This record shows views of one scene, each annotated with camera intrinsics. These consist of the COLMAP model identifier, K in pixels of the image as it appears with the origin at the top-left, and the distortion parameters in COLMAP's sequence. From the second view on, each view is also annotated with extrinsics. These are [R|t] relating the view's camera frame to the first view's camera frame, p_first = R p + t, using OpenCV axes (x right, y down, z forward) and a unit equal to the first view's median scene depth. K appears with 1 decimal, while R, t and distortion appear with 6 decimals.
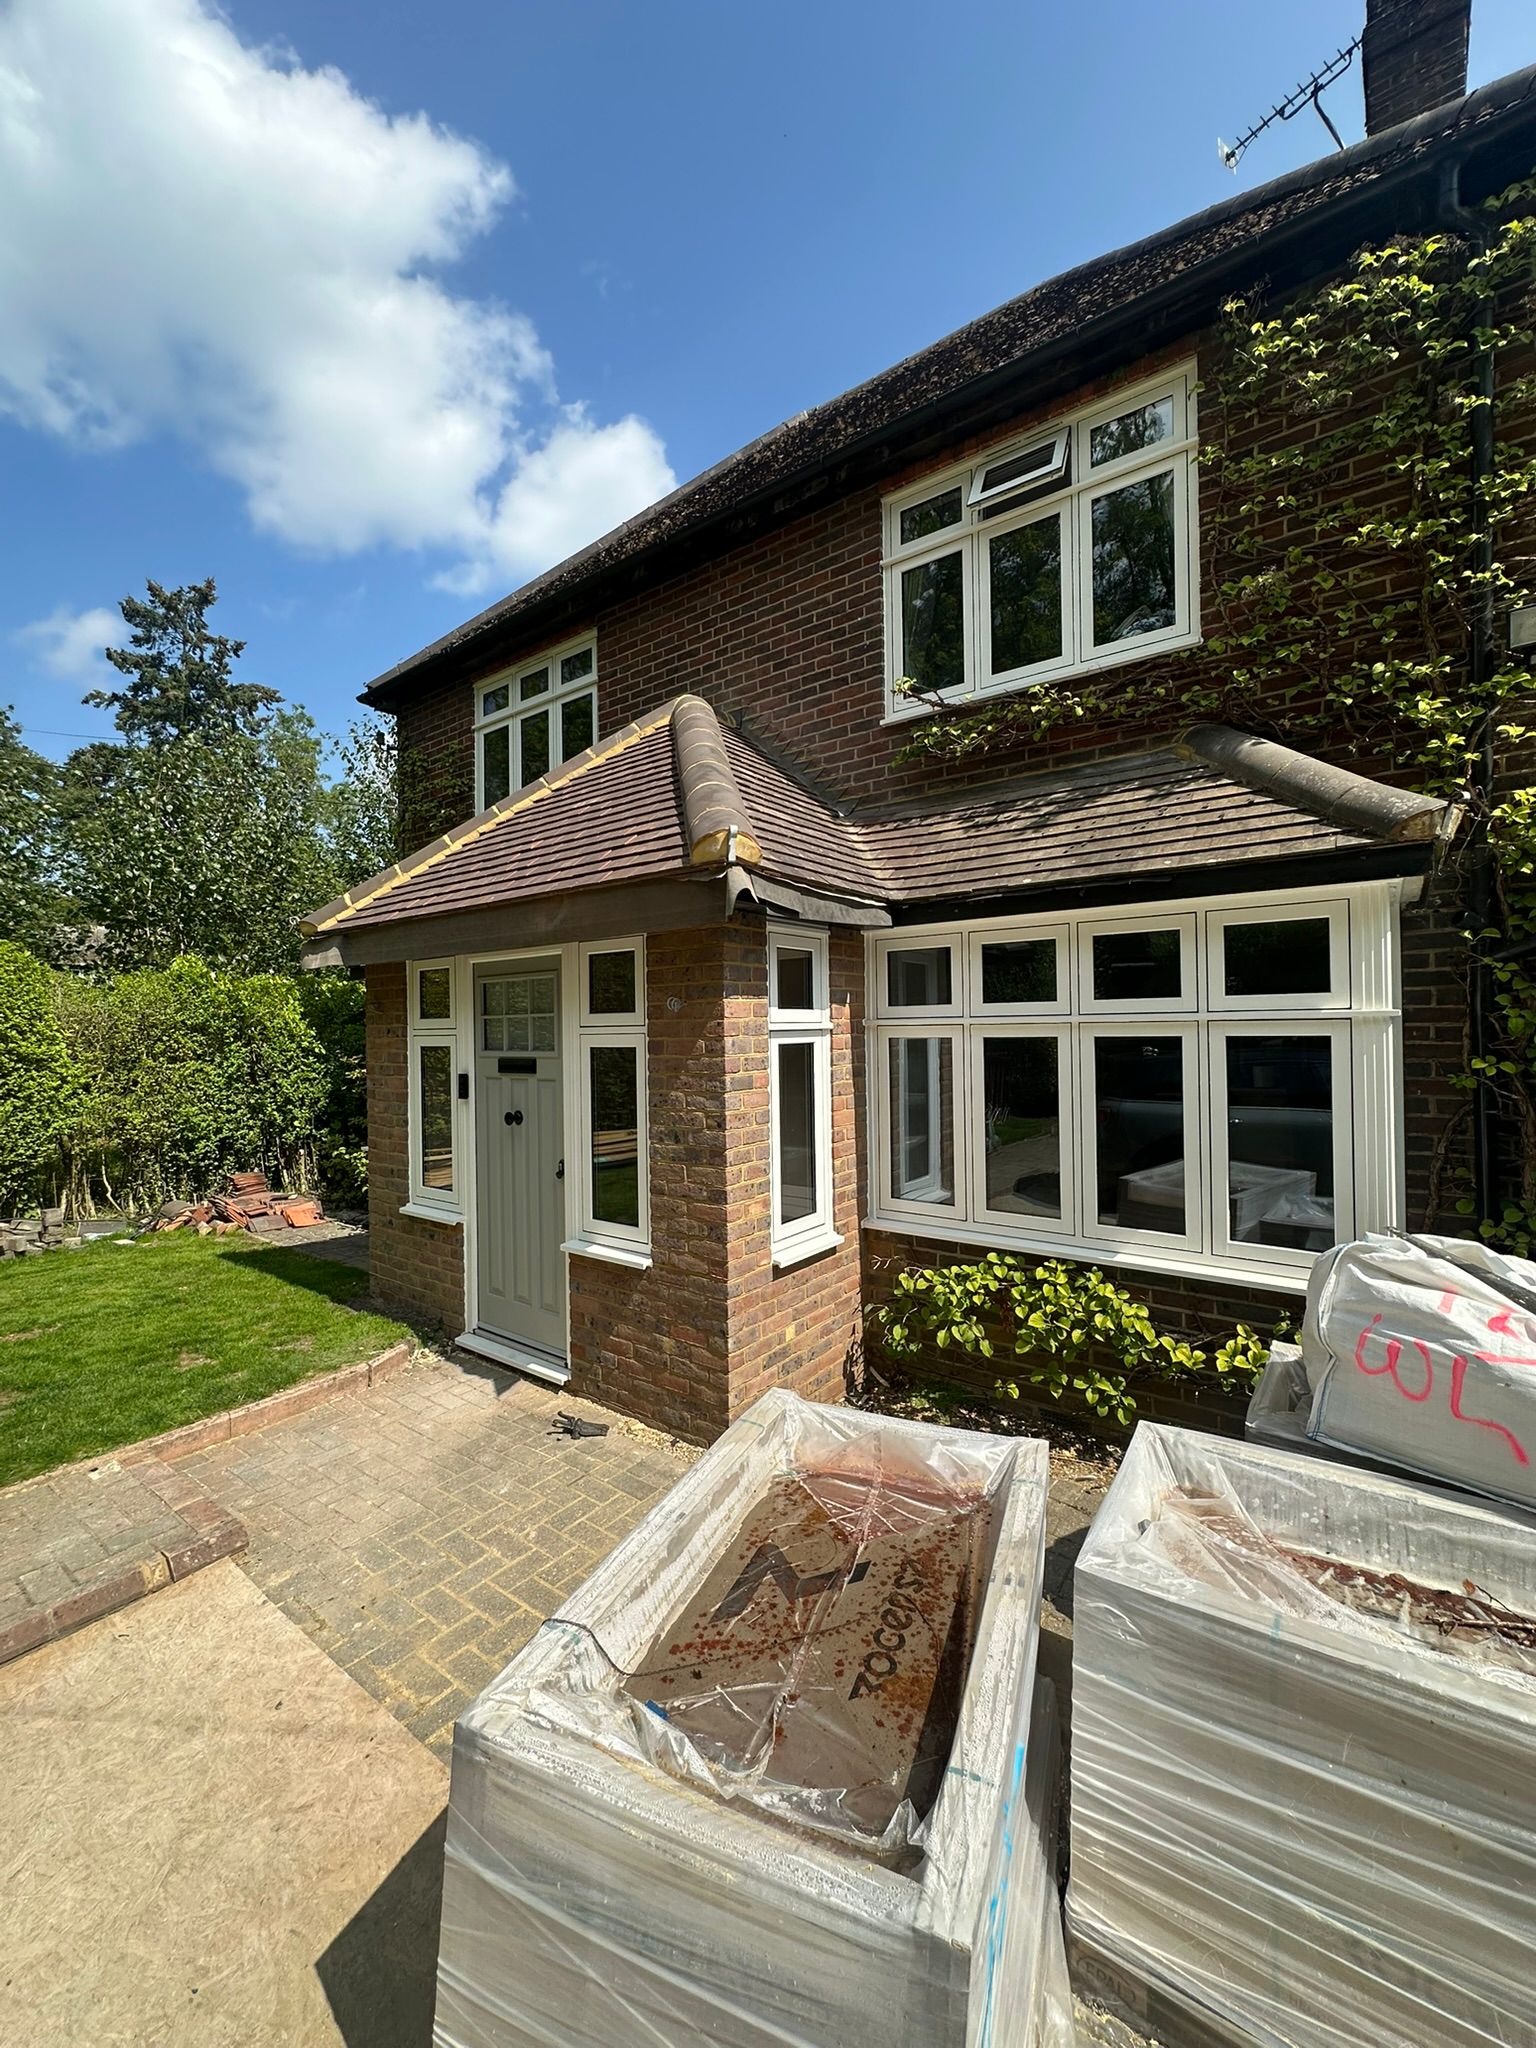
lens RADIAL K [[822.1, 0, 762.5], [0, 822.1, 1024.1], [0, 0, 1]] dist [-0.006822, -0.000046]
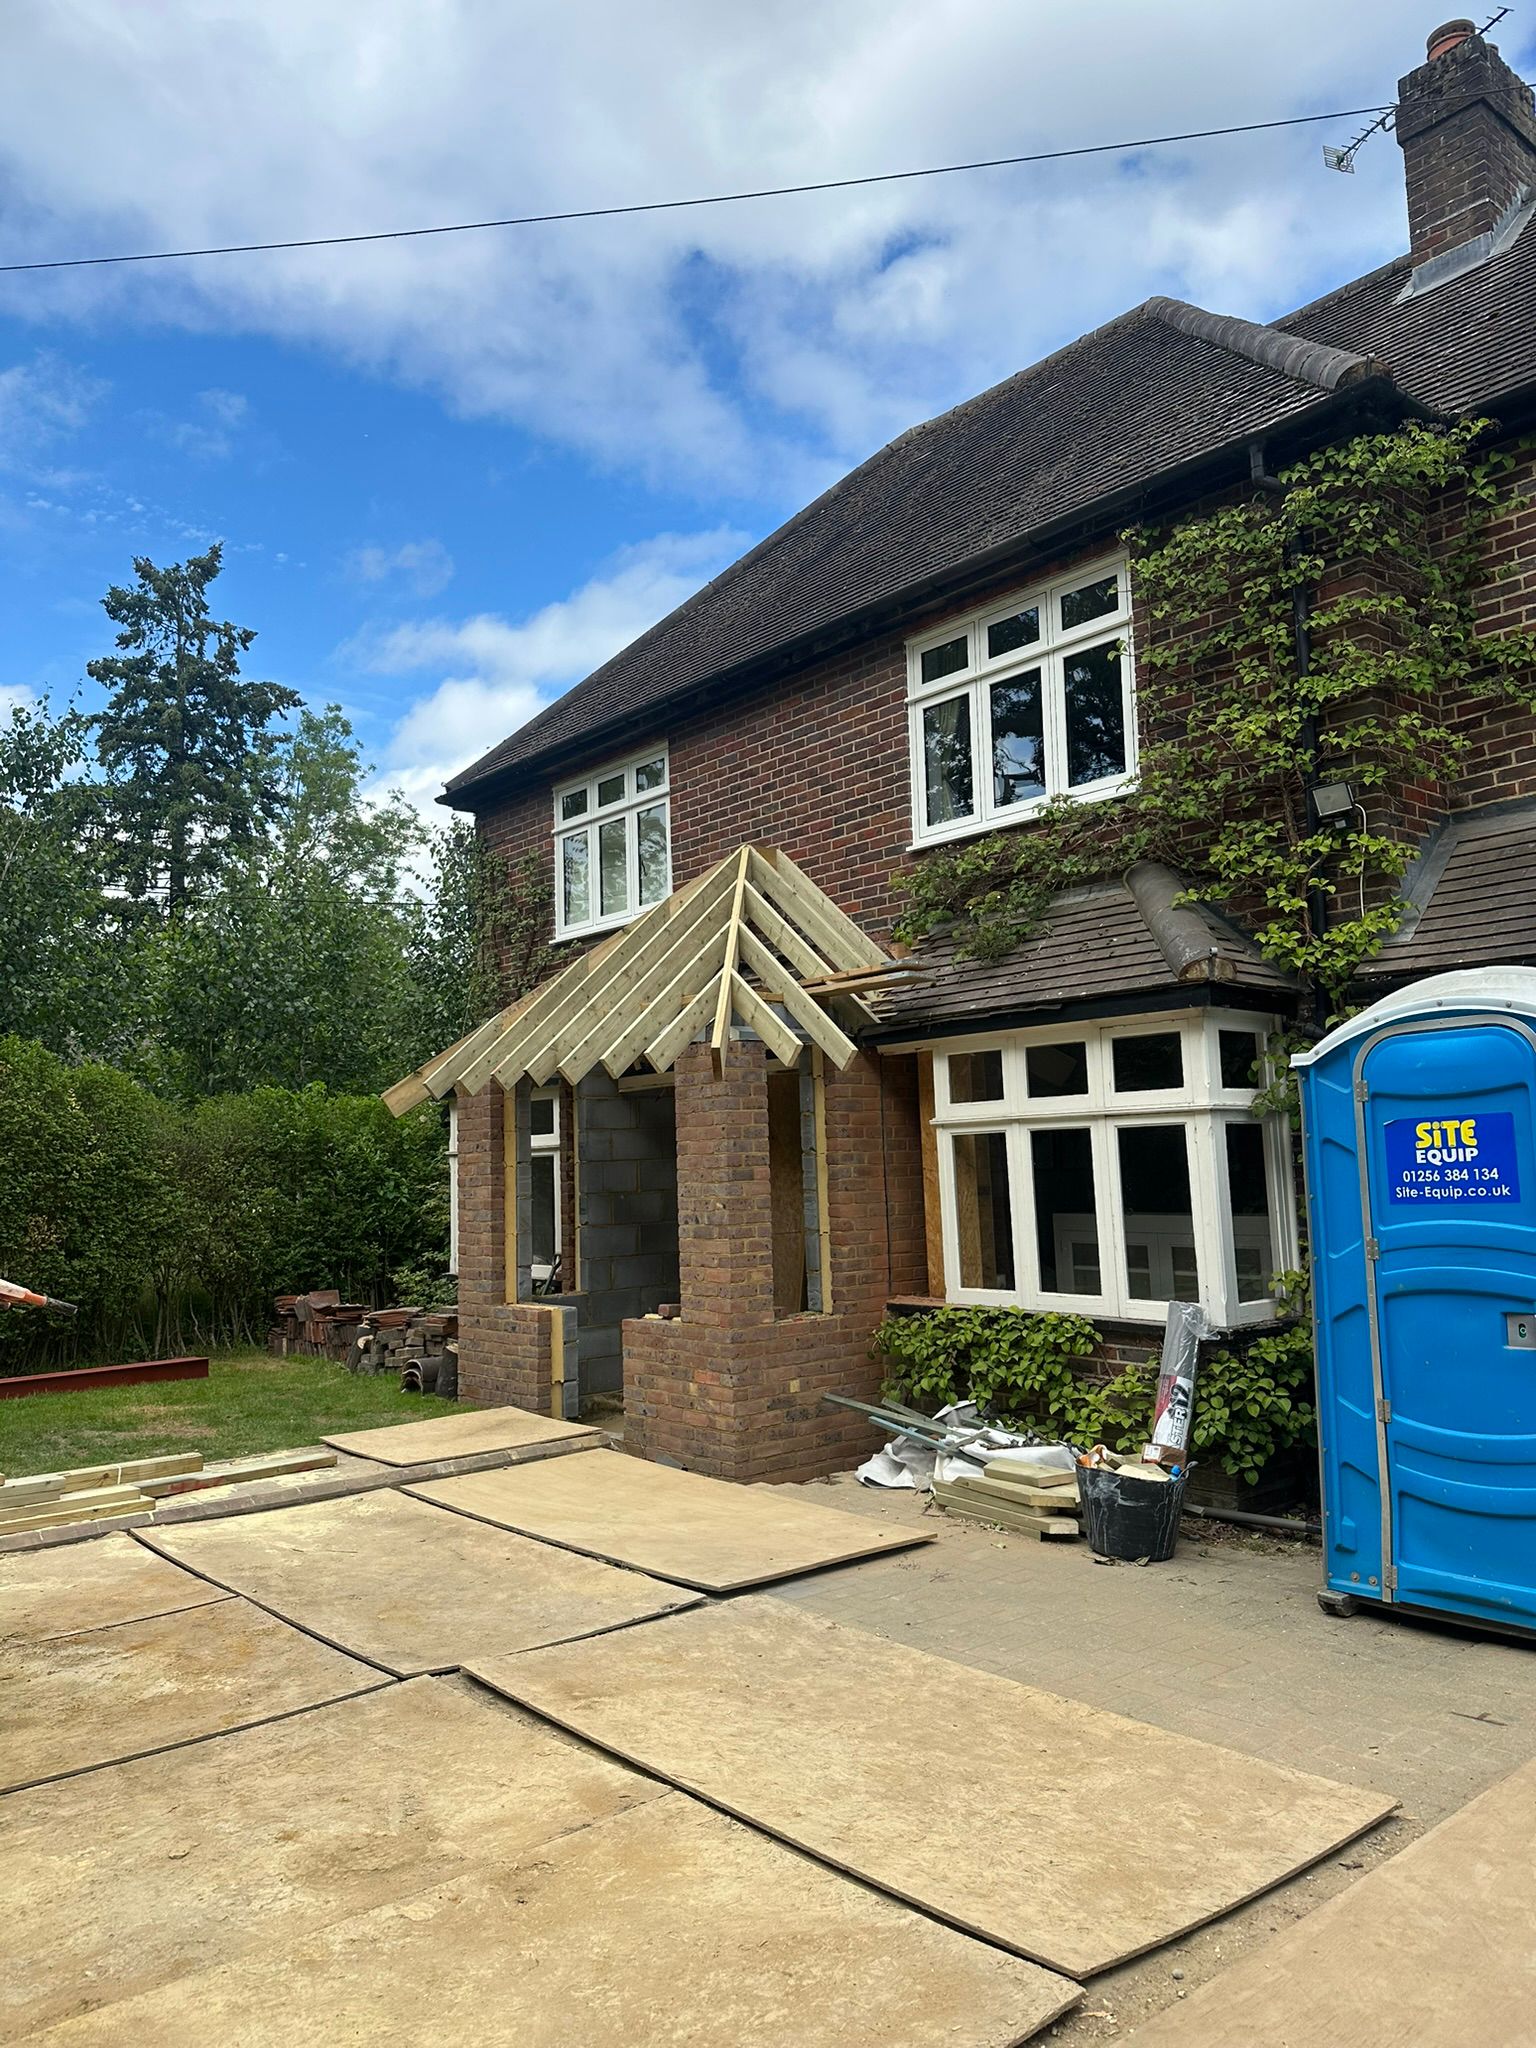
lens RADIAL K [[1405.3, 0, 768.0], [0, 1405.3, 1024.0], [0, 0, 1]] dist [0.171055, -0.315195]
pose [[0.979322, -0.036770, -0.198940, 0.322694], [0.018137, 0.995342, -0.094685, 0.032930], [0.201495, 0.089119, 0.975427, -0.814725]]
